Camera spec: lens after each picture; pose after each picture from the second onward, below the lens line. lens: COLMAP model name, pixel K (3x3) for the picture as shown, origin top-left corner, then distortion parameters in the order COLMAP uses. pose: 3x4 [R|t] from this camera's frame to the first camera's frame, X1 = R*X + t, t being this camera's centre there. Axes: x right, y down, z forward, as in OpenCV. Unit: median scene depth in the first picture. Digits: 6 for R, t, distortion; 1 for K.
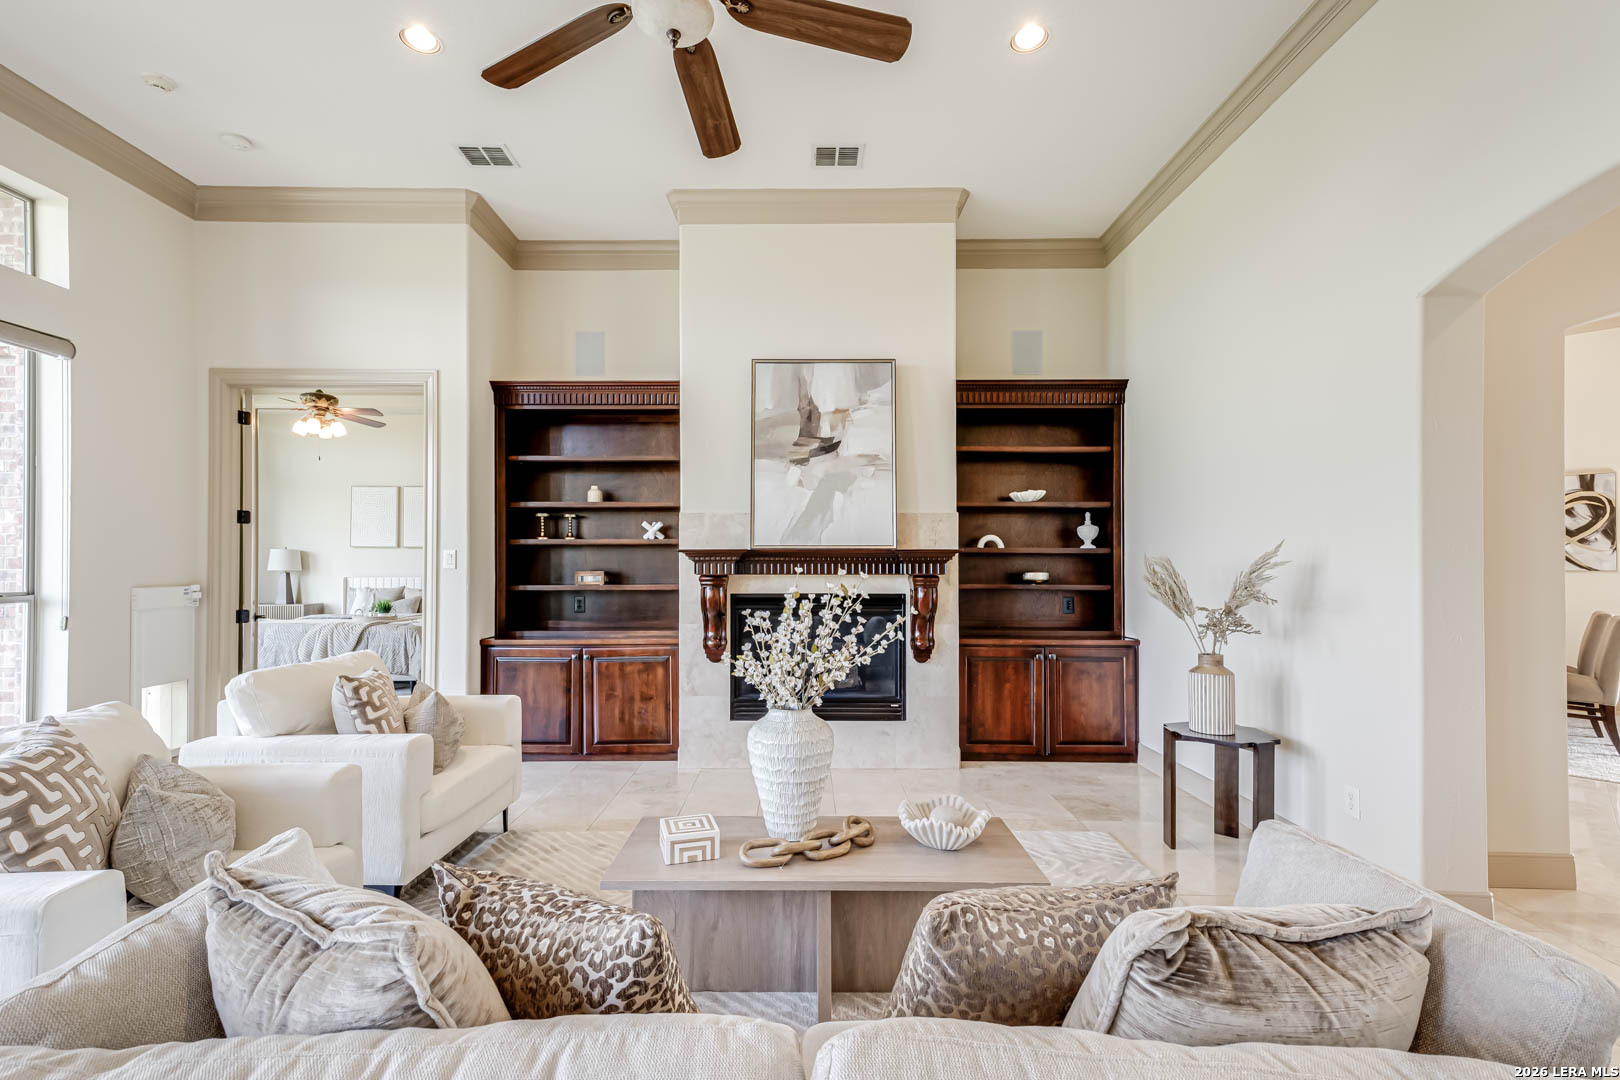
lens RADIAL K [[731.7, 0, 807.3], [0, 731.7, 556.8], [0, 0, 1]] dist [0.032903, 0.000166]
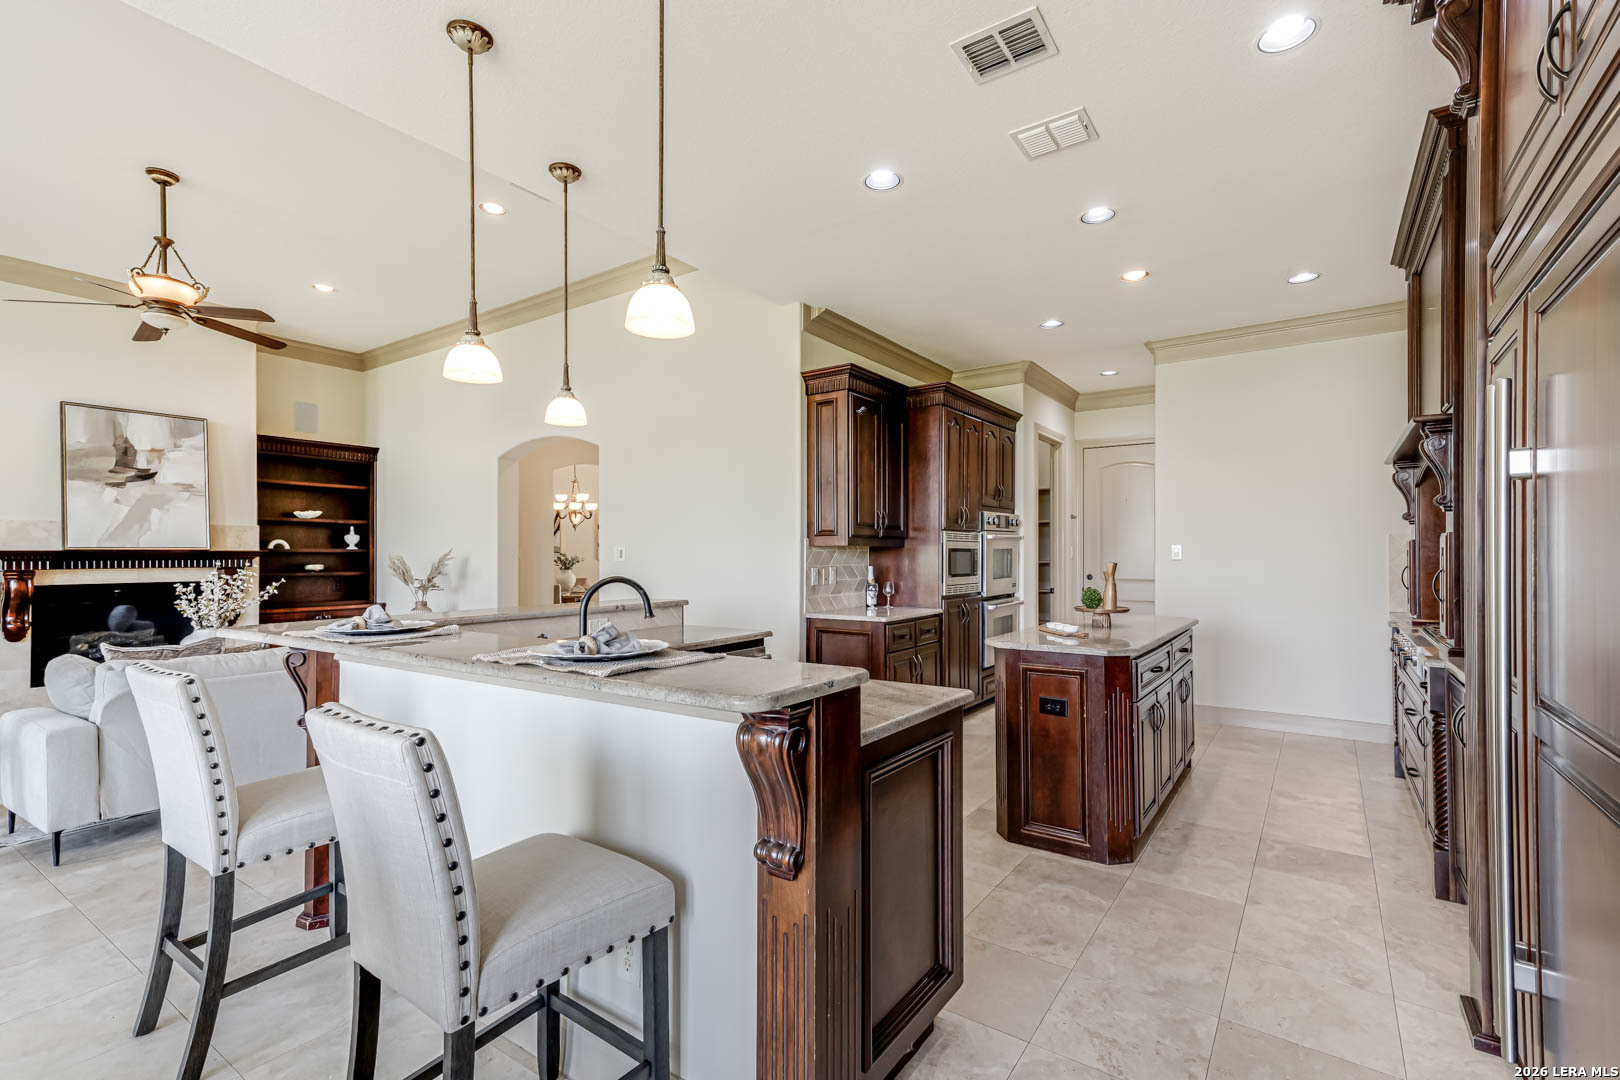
lens RADIAL K [[731.7, 0, 808.2], [0, 731.7, 545.7], [0, 0, 1]] dist [0.032903, 0.000166]
pose [[0.586864, 0.006942, 0.809656, -0.373851], [-0.002701, 0.999974, -0.006616, -0.012020], [-0.809681, 0.001695, 0.586868, -0.821829]]
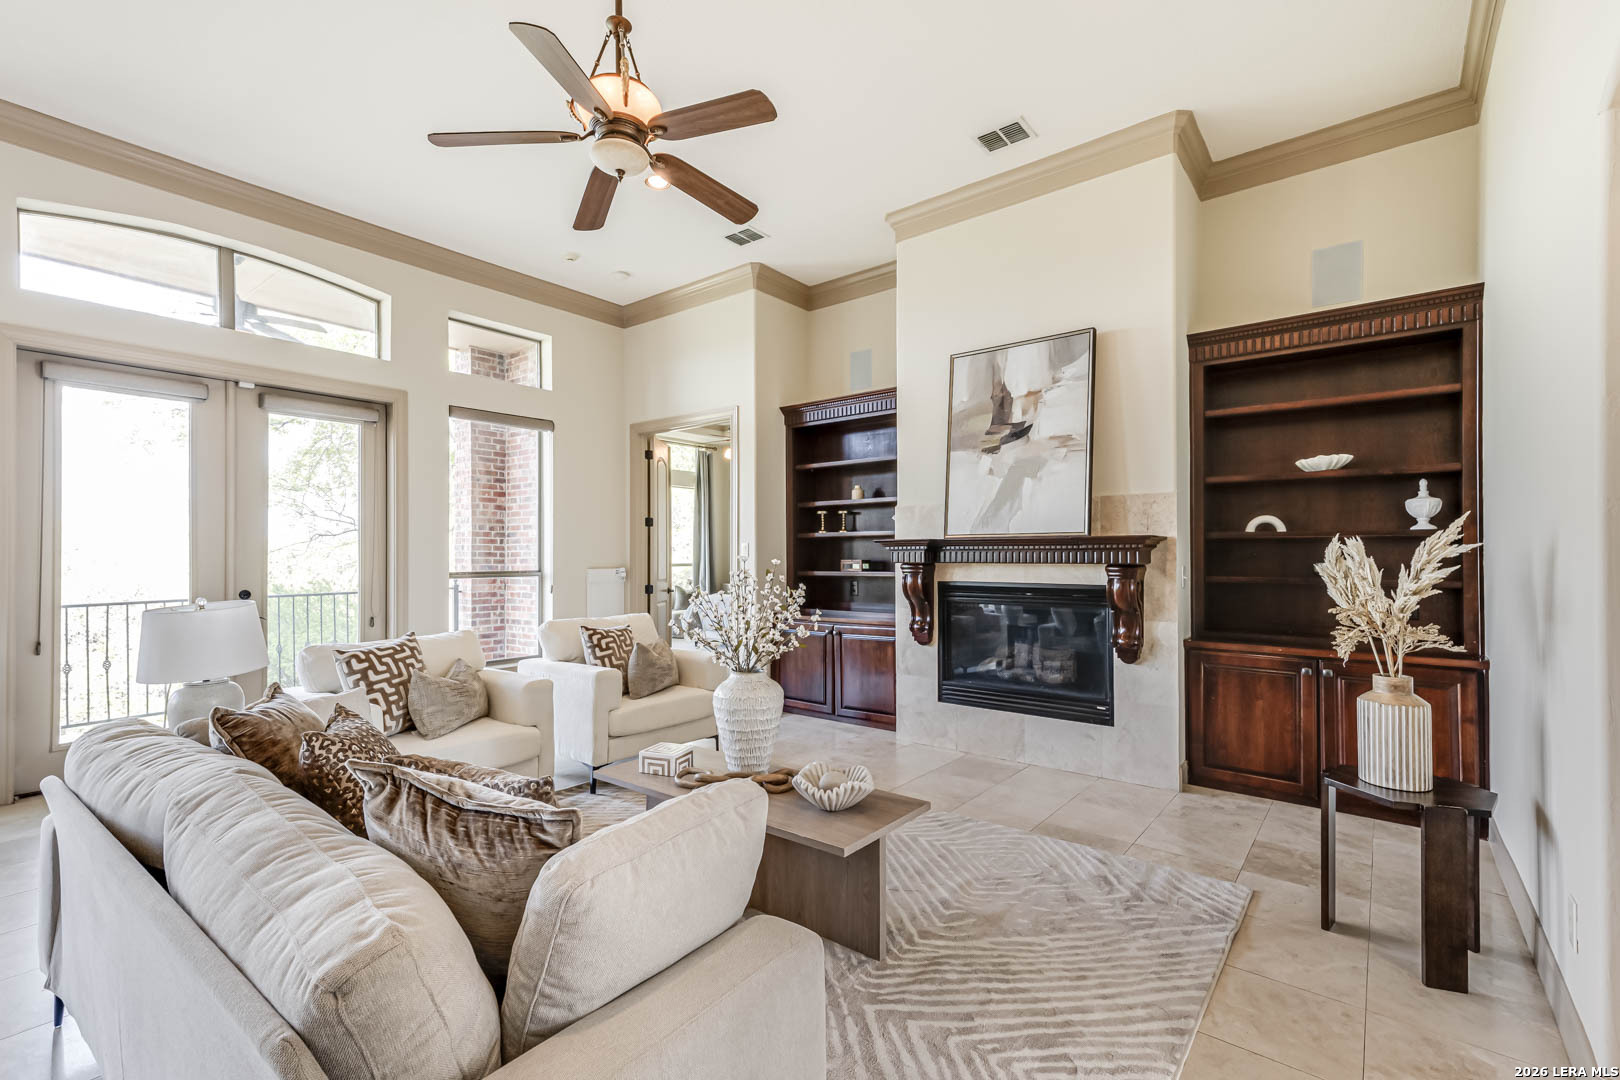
lens RADIAL K [[731.7, 0, 799.7], [0, 731.7, 549.5], [0, 0, 1]] dist [0.032903, 0.000166]
pose [[0.781582, -0.006640, -0.623767, 0.399596], [0.008905, 0.999960, 0.000514, 0.002528], [0.623739, -0.005956, 0.781610, 0.053992]]
